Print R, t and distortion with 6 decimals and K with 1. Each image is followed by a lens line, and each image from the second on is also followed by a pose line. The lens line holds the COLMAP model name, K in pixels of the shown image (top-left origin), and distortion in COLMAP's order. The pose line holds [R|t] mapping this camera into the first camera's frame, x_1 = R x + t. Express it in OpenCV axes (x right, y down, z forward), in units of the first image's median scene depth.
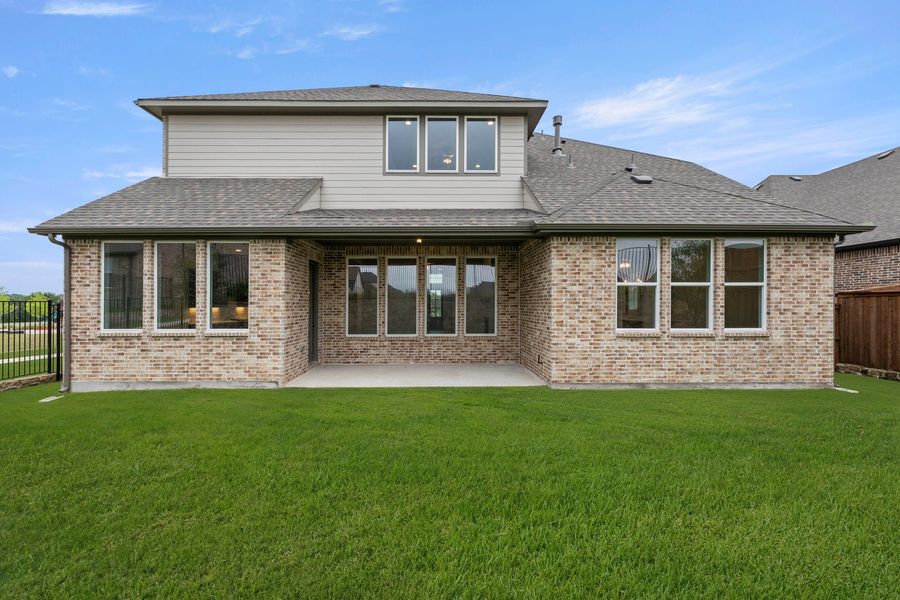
lens RADIAL K [[359.6, 0, 450.0], [0, 359.6, 300.0], [0, 0, 1]] dist [0.001197, 0.000132]
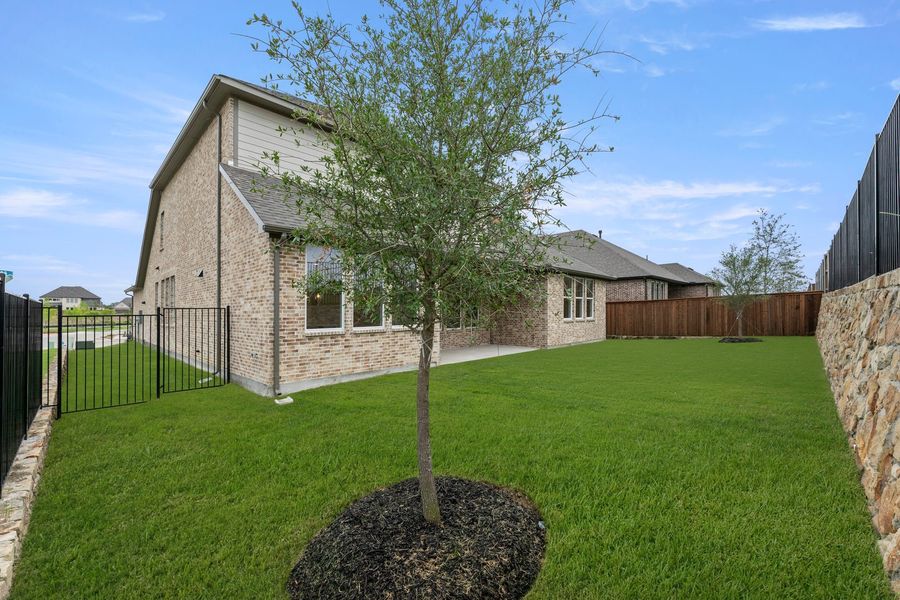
lens RADIAL K [[359.6, 0, 450.0], [0, 359.6, 300.0], [0, 0, 1]] dist [0.001197, 0.000132]
pose [[0.708764, 0.016533, 0.705252, -1.411687], [-0.014599, 0.999855, -0.008769, 0.000005], [-0.705295, -0.004081, 0.708903, -0.020684]]
